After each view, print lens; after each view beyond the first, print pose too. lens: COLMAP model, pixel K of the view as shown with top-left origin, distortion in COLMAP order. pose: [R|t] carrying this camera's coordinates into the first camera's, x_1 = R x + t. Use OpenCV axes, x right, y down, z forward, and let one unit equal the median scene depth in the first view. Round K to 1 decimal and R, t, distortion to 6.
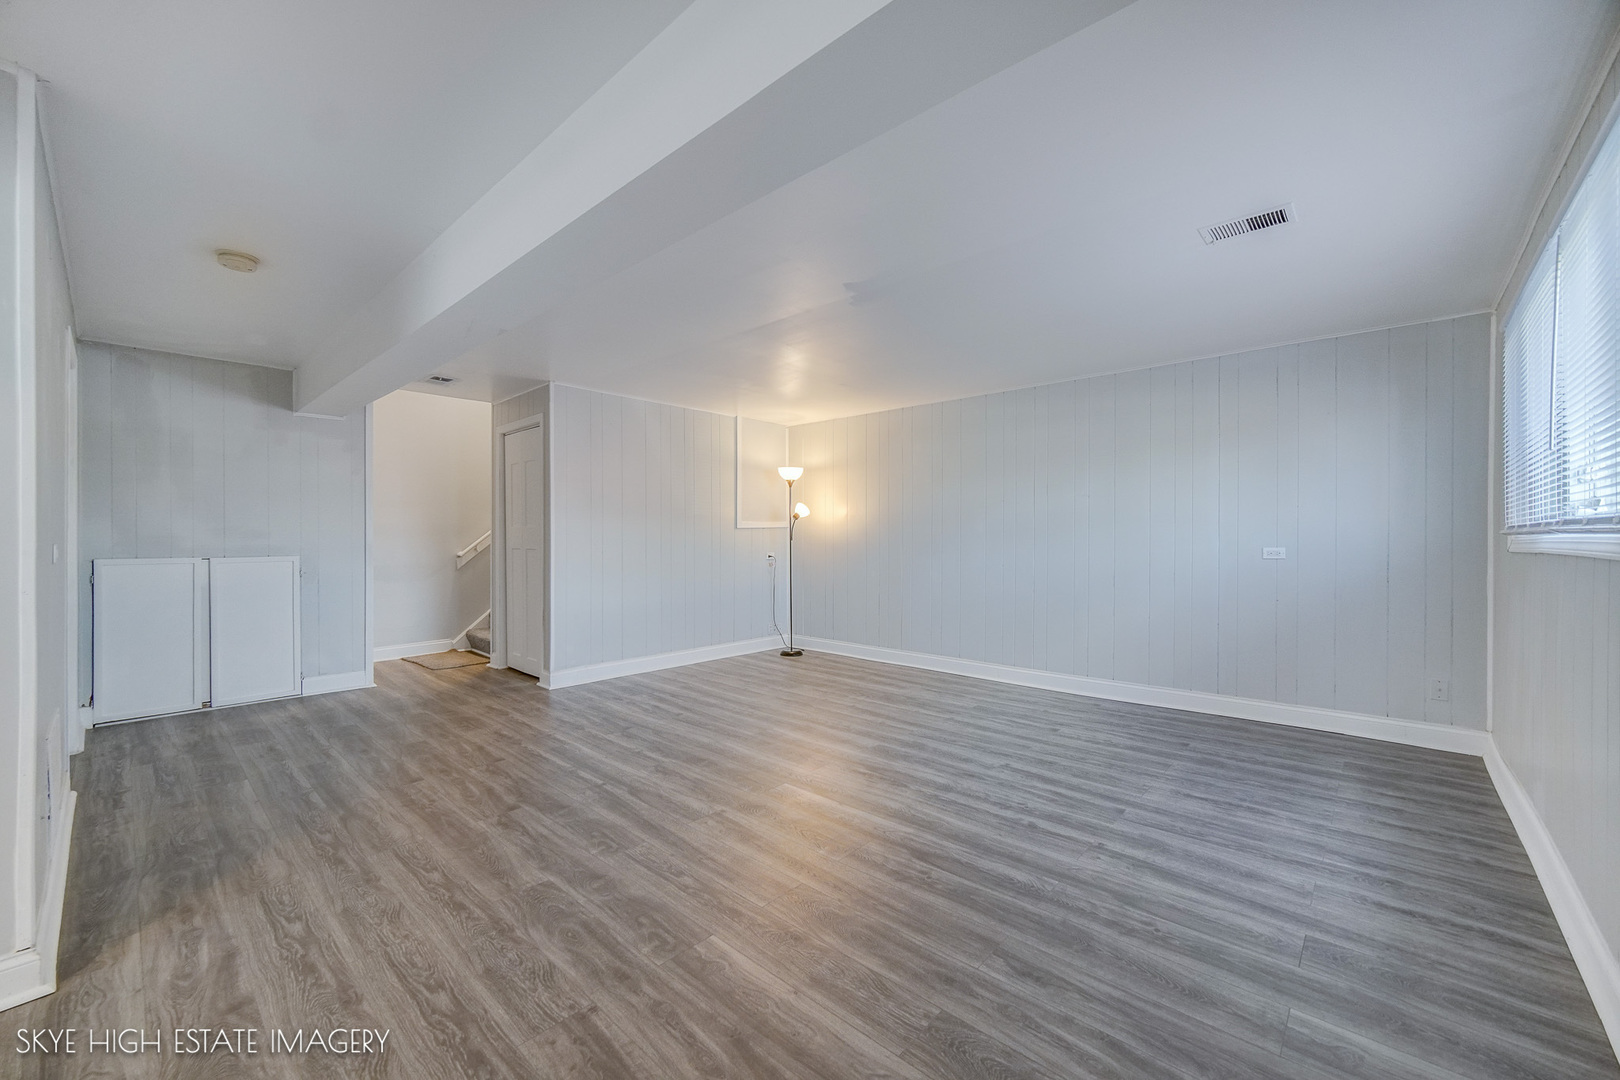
lens RADIAL K [[639.2, 0, 808.2], [0, 639.2, 534.6], [0, 0, 1]] dist [-0.003644, 0.000576]
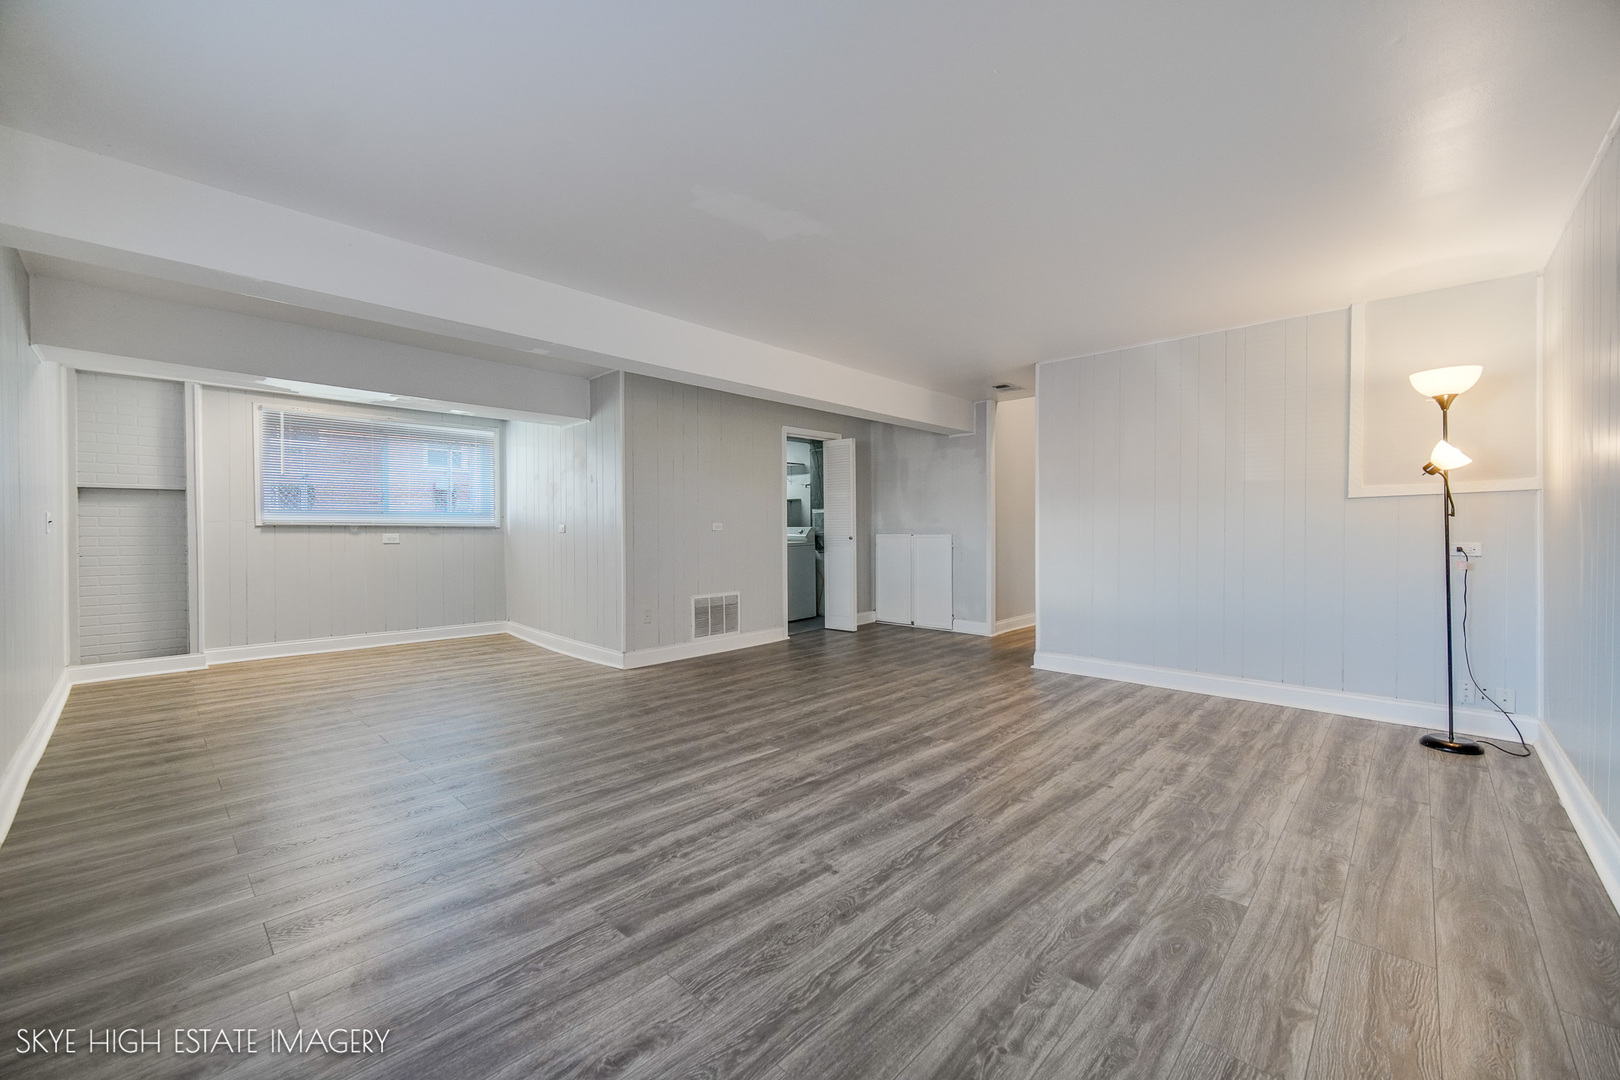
lens RADIAL K [[639.2, 0, 808.2], [0, 639.2, 534.6], [0, 0, 1]] dist [-0.003644, 0.000576]
pose [[-0.021703, 0.006076, -0.999746, 0.929386], [0.006142, 0.999963, 0.005944, 0.032935], [0.999746, -0.006011, -0.021740, 0.997058]]
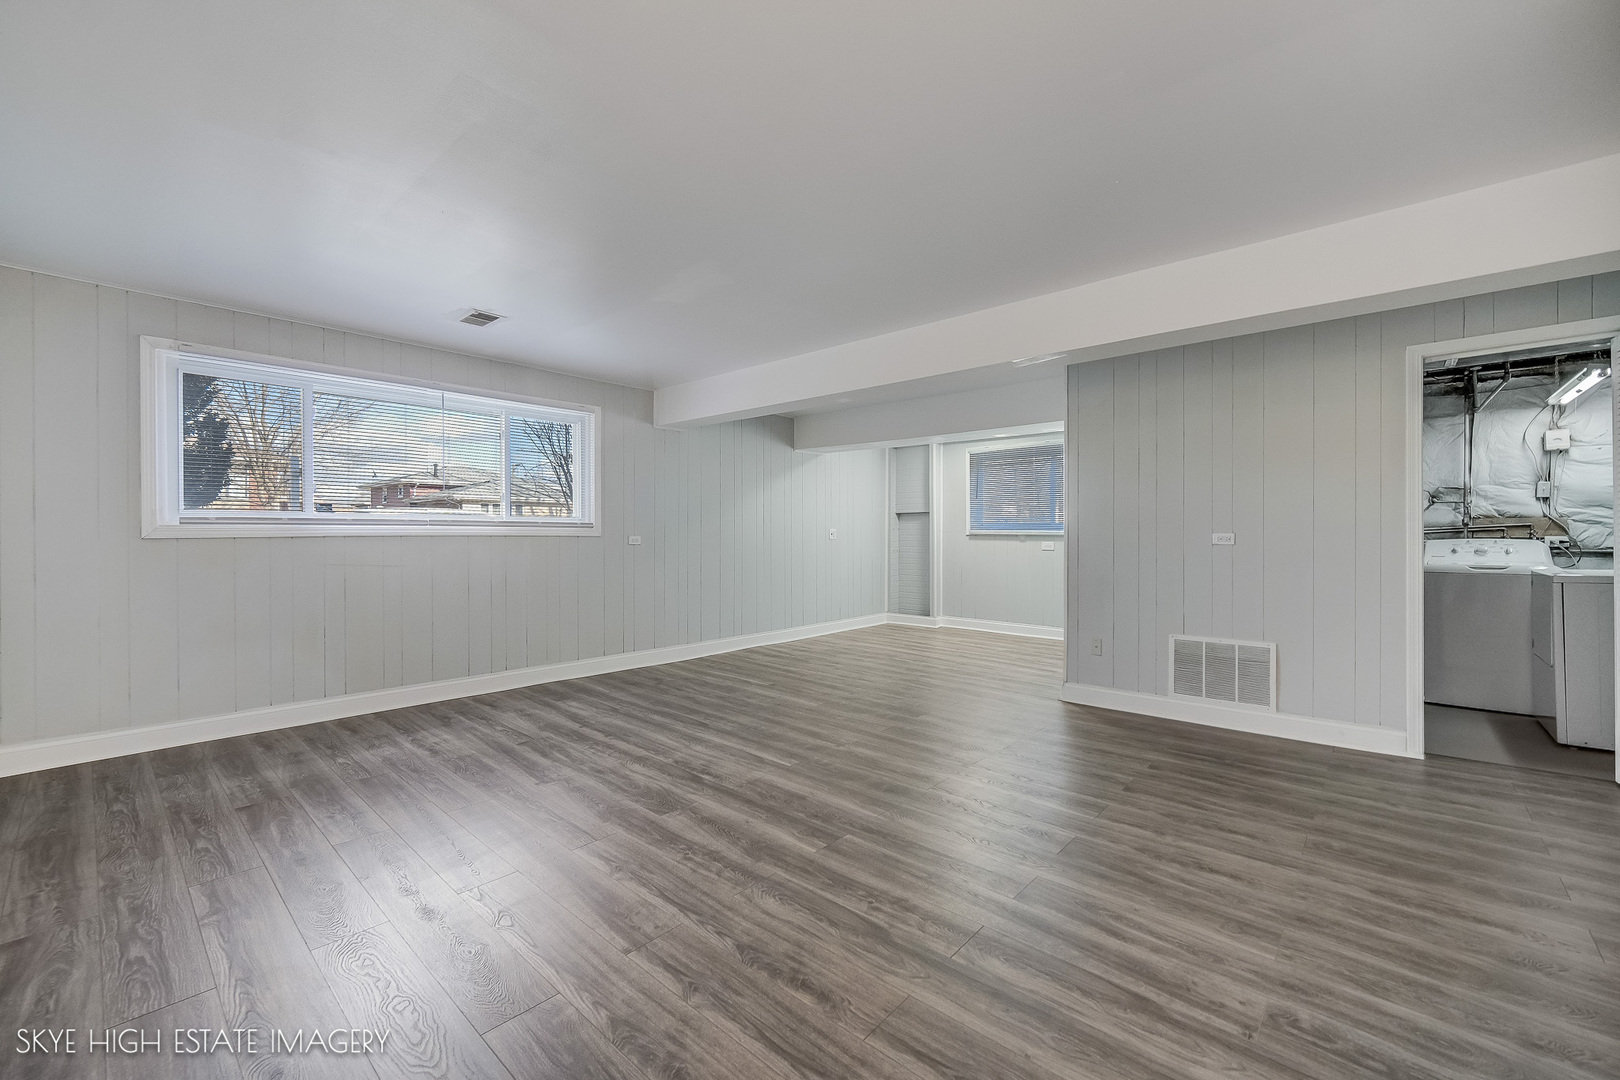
lens RADIAL K [[657.8, 0, 798.2], [0, 657.8, 528.1], [0, 0, 1]] dist [-0.000825, 0.000303]
pose [[-0.999991, -0.003245, -0.002546, -0.043169], [-0.003216, 0.999930, -0.011367, 0.016638], [0.002583, -0.011358, -0.999932, 1.924423]]
